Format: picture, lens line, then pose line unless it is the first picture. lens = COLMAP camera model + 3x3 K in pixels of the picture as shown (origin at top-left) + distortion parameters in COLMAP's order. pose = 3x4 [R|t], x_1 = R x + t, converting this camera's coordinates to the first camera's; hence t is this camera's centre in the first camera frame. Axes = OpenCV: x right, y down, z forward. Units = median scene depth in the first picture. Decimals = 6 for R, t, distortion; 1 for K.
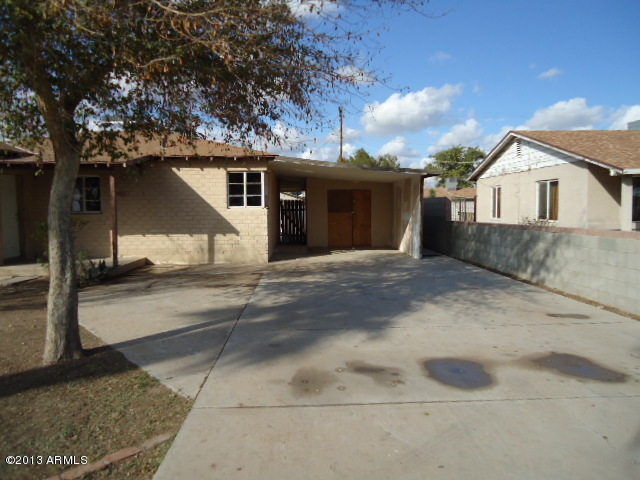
lens RADIAL K [[460.7, 0, 320.0], [0, 460.7, 240.0], [0, 0, 1]] dist [-0.006800, -0.000852]
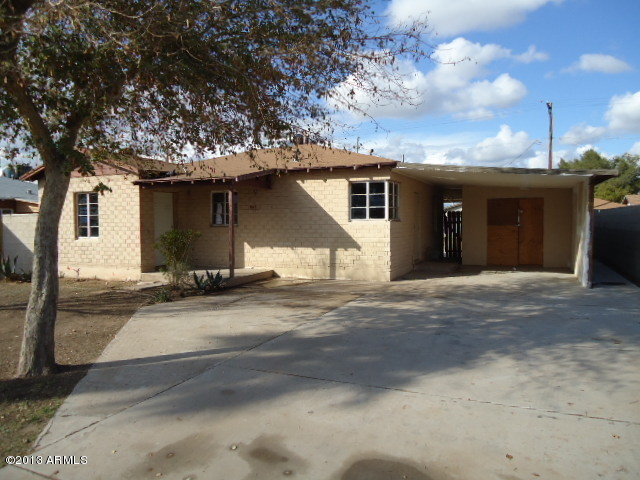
lens RADIAL K [[460.7, 0, 320.0], [0, 460.7, 240.0], [0, 0, 1]] dist [-0.006800, -0.000852]
pose [[0.893990, 0.017056, -0.447763, 0.166789], [-0.027887, 0.999456, -0.017607, -0.012506], [0.447219, 0.028227, 0.893979, 0.137360]]
